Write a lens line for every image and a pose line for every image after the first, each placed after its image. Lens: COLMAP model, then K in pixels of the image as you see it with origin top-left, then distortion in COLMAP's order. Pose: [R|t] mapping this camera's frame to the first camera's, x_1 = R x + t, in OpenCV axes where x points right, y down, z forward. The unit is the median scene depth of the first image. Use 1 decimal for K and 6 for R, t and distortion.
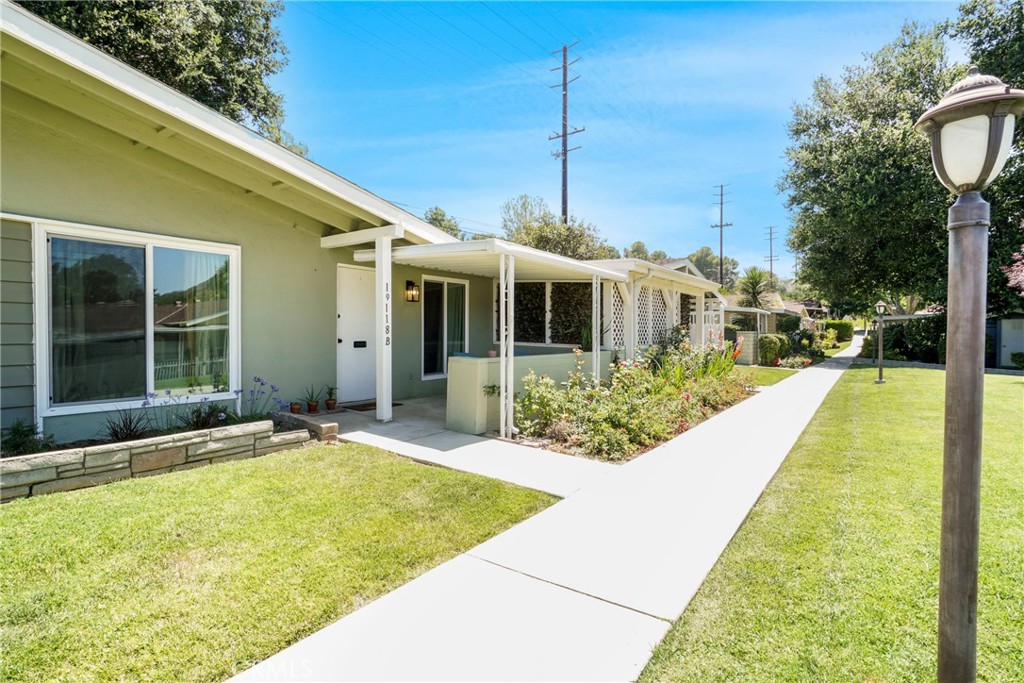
lens RADIAL K [[518.1, 0, 512.0], [0, 518.1, 344.6], [0, 0, 1]] dist [-0.032174, 0.005045]
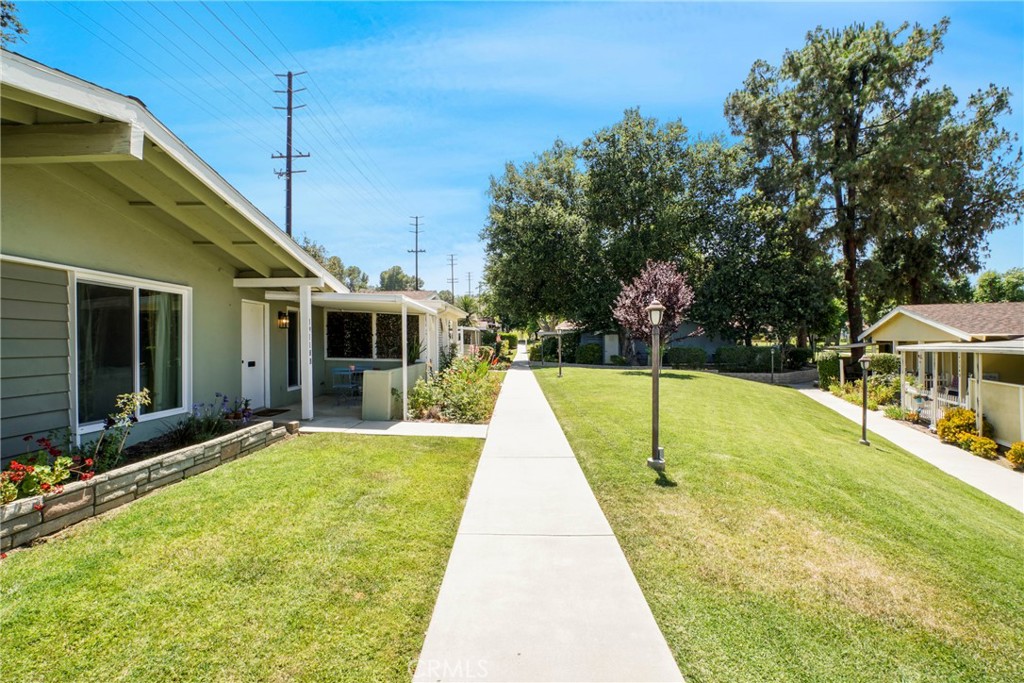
lens RADIAL K [[518.1, 0, 510.2], [0, 518.1, 344.4], [0, 0, 1]] dist [-0.032174, 0.005045]
pose [[0.813834, -0.012828, 0.580956, -0.418035], [0.022299, 0.999709, -0.009163, -0.018277], [-0.580669, 0.020412, 0.813884, -0.292755]]
